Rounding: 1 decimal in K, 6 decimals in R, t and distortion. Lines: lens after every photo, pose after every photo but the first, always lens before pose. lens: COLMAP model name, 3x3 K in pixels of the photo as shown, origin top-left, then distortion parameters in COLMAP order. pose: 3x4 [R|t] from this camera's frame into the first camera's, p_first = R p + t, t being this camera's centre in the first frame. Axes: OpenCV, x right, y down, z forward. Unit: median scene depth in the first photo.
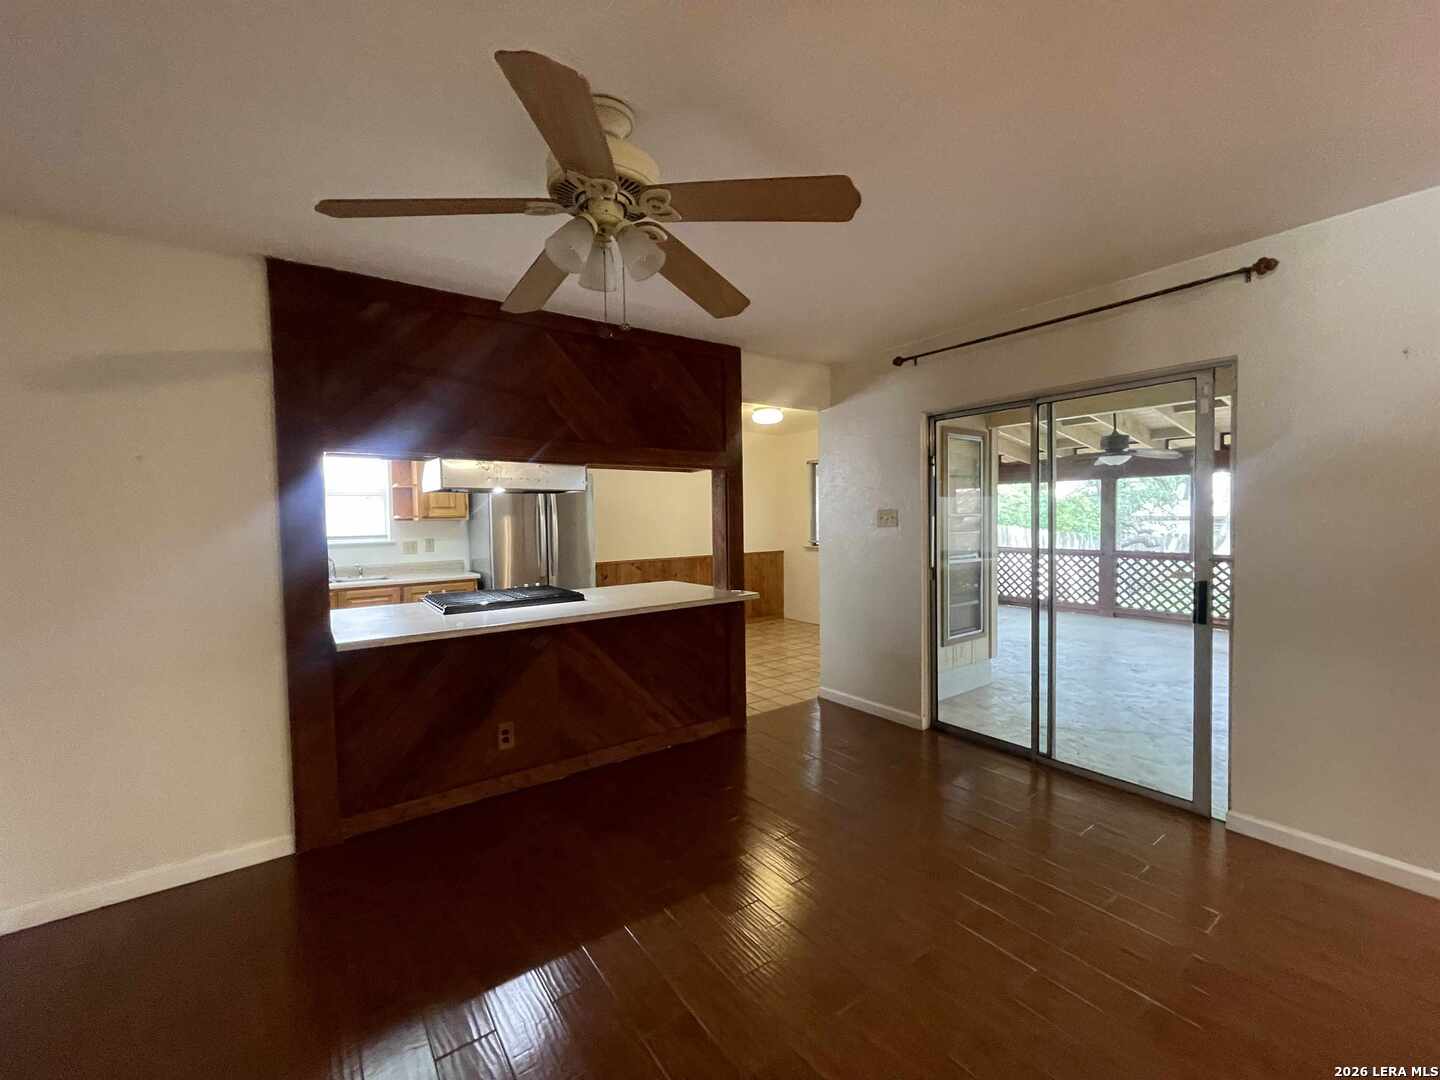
lens RADIAL K [[587.7, 0, 722.5], [0, 587.7, 539.8], [0, 0, 1]] dist [-0.000208, 0.000573]
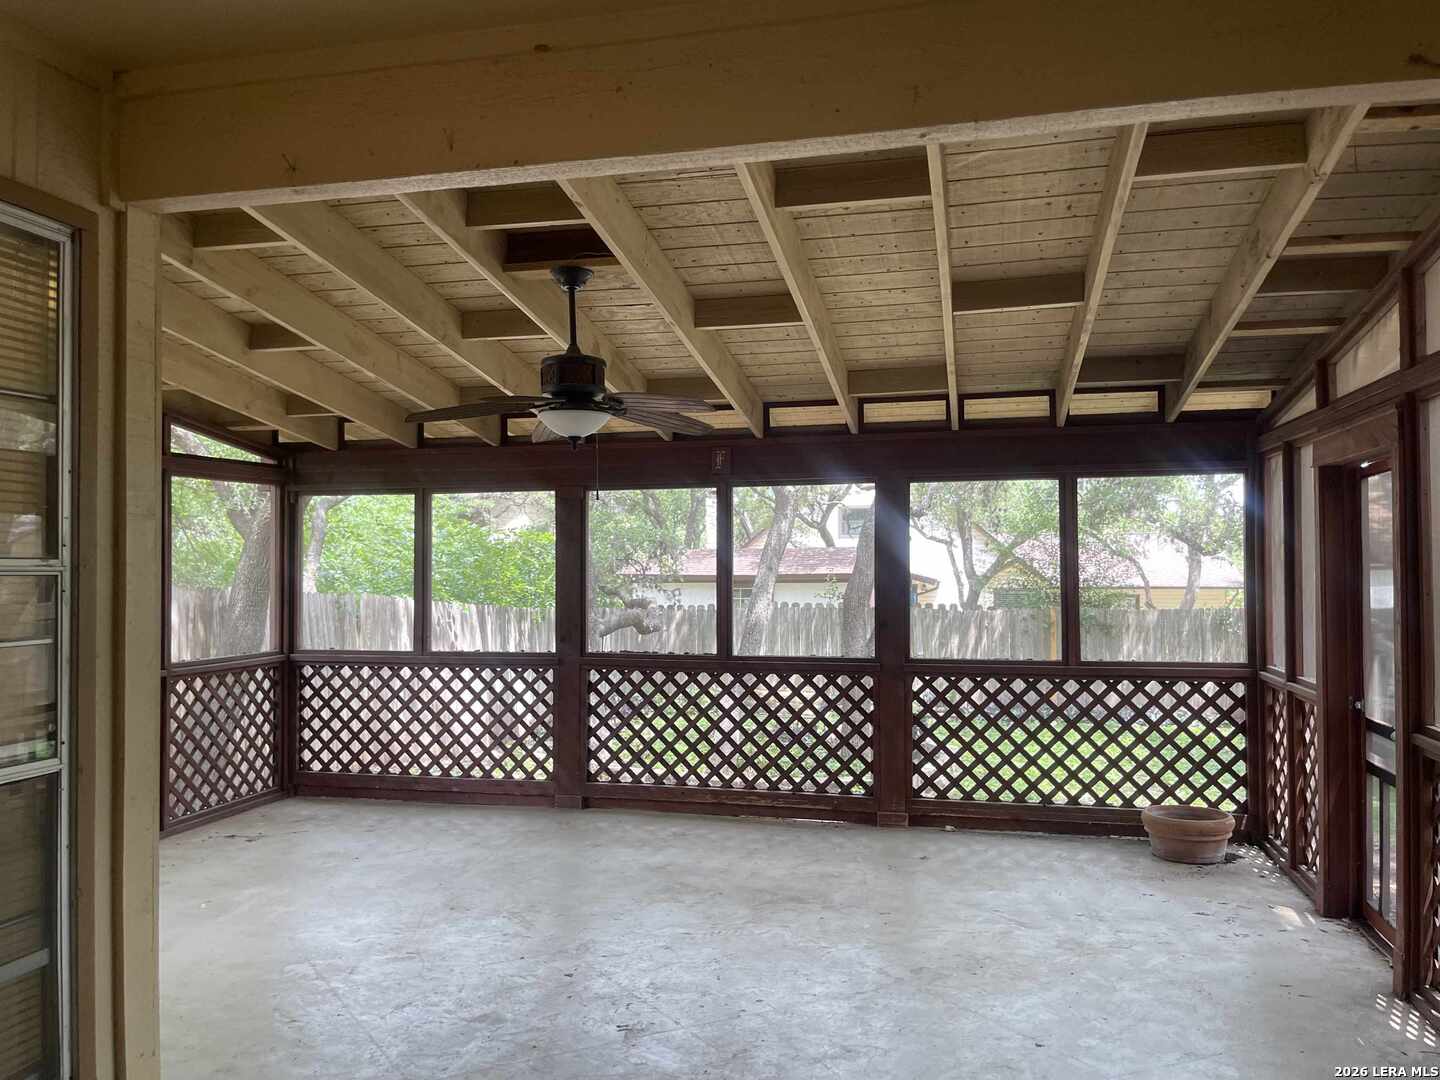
lens RADIAL K [[1099.8, 0, 719.0], [0, 1099.8, 543.7], [0, 0, 1]] dist [0.017945, -0.000199]
pose [[0.764688, 0.023166, 0.643985, 0.345067], [0.020173, 0.998003, -0.059855, -0.018750], [-0.644085, 0.058761, 0.762693, 0.491011]]
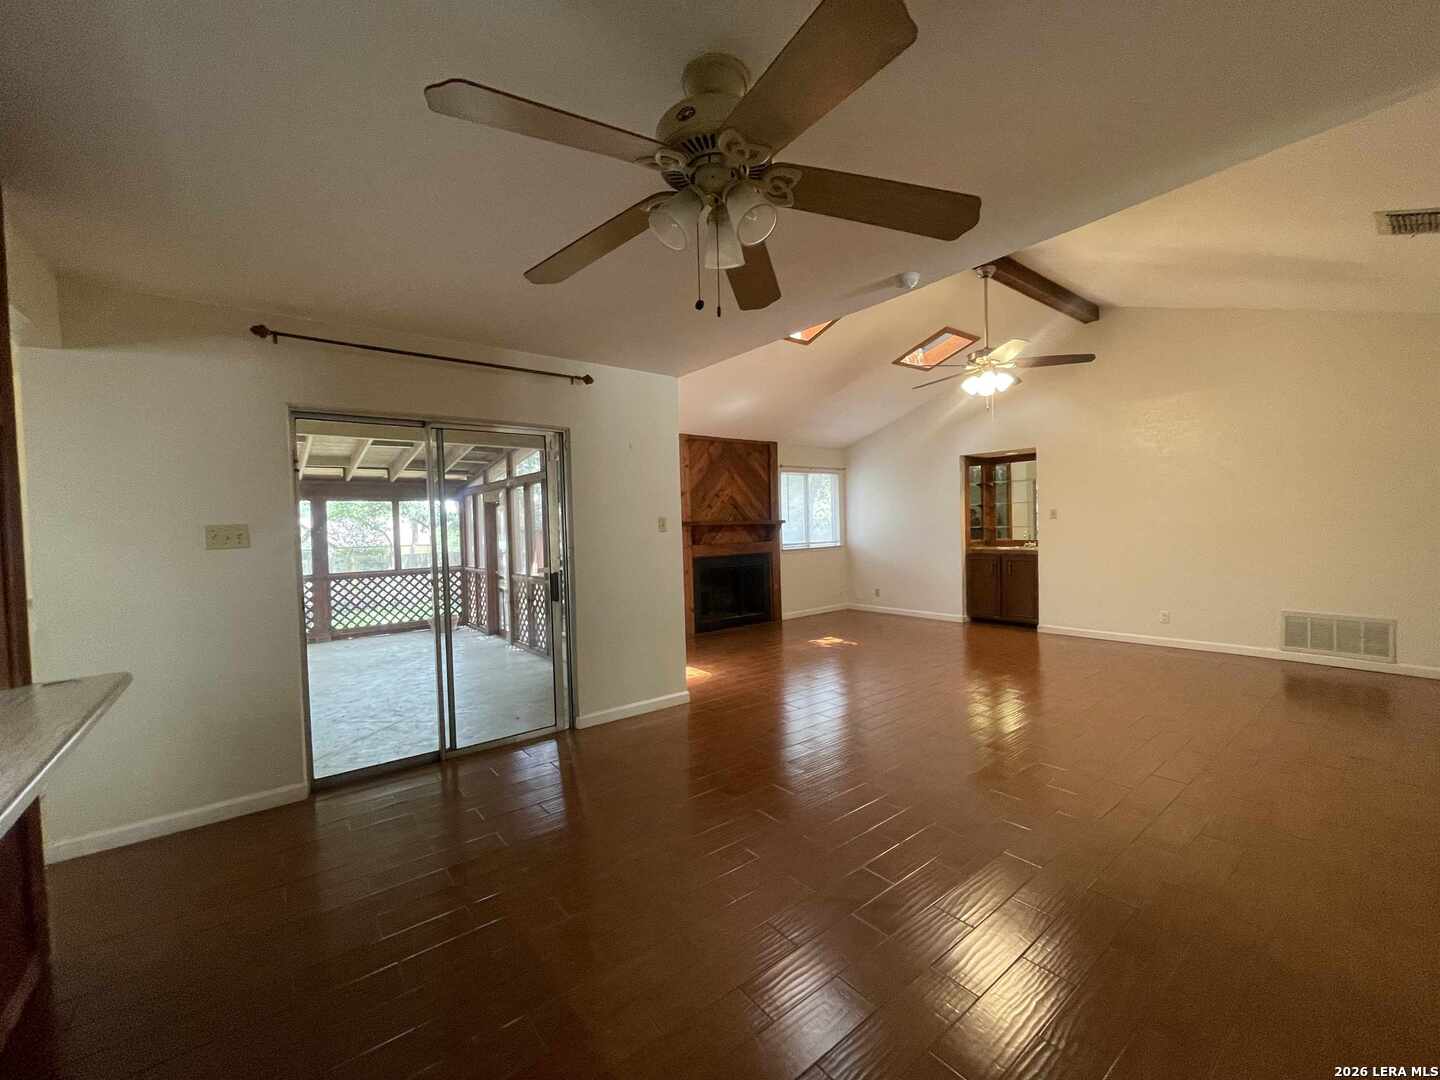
lens RADIAL K [[587.7, 0, 711.1], [0, 587.7, 539.4], [0, 0, 1]] dist [-0.000208, 0.000573]
pose [[-0.024021, -0.008027, 0.999679, -0.310667], [0.065248, 0.997823, 0.009580, -0.000806], [-0.997580, 0.065458, -0.023445, 0.290109]]
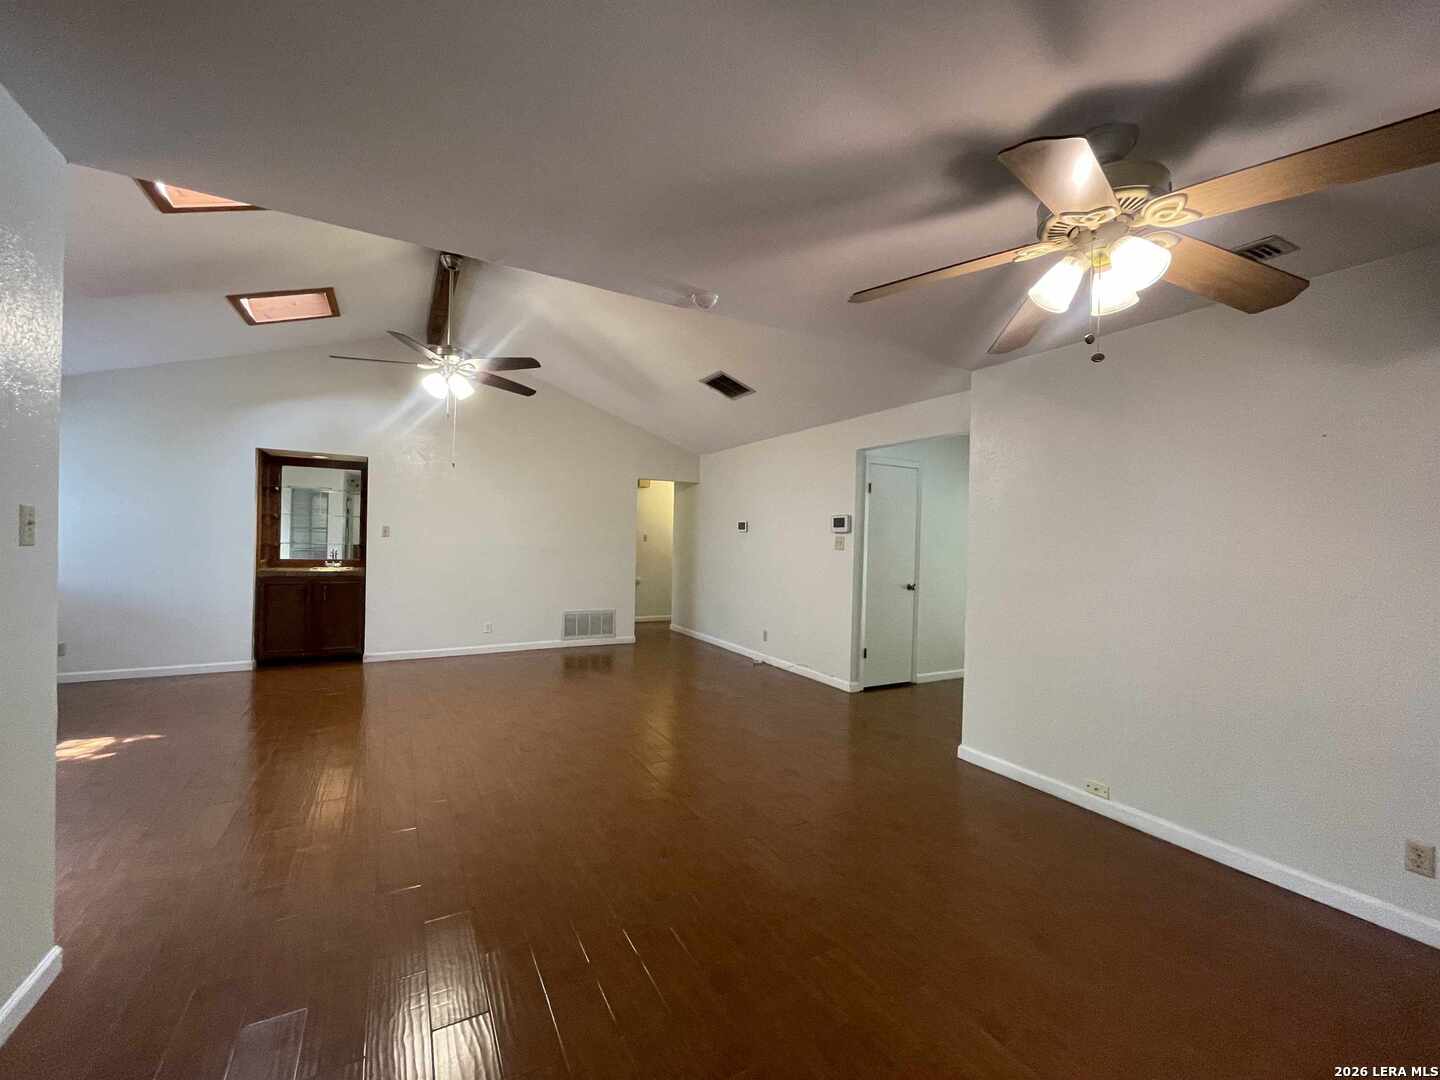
lens RADIAL K [[587.7, 0, 721.0], [0, 587.7, 540.8], [0, 0, 1]] dist [-0.000208, 0.000573]
pose [[-0.990427, -0.006429, 0.137887, 0.072958], [-0.000973, 0.999215, 0.039593, -0.021824], [-0.138033, 0.039080, -0.989656, 0.563946]]
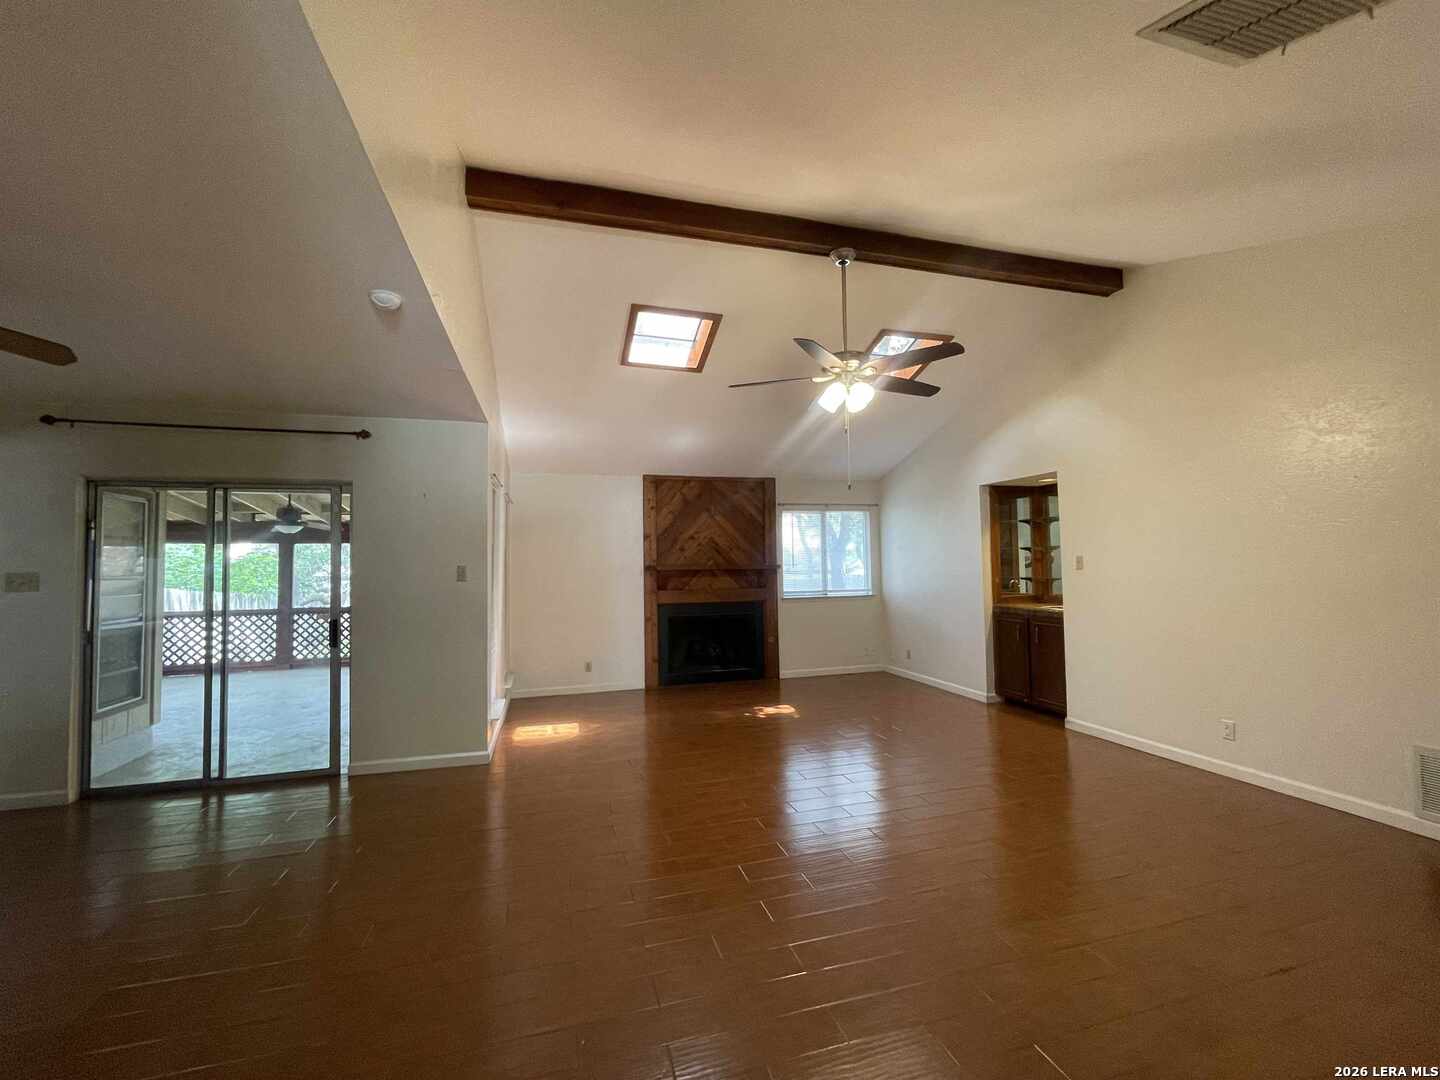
lens RADIAL K [[587.7, 0, 716.6], [0, 587.7, 539.6], [0, 0, 1]] dist [-0.000208, 0.000573]
pose [[0.359425, 0.050645, 0.931799, -0.126584], [0.044931, 0.996429, -0.071489, 0.007549], [-0.932092, 0.067561, 0.355866, -0.229678]]
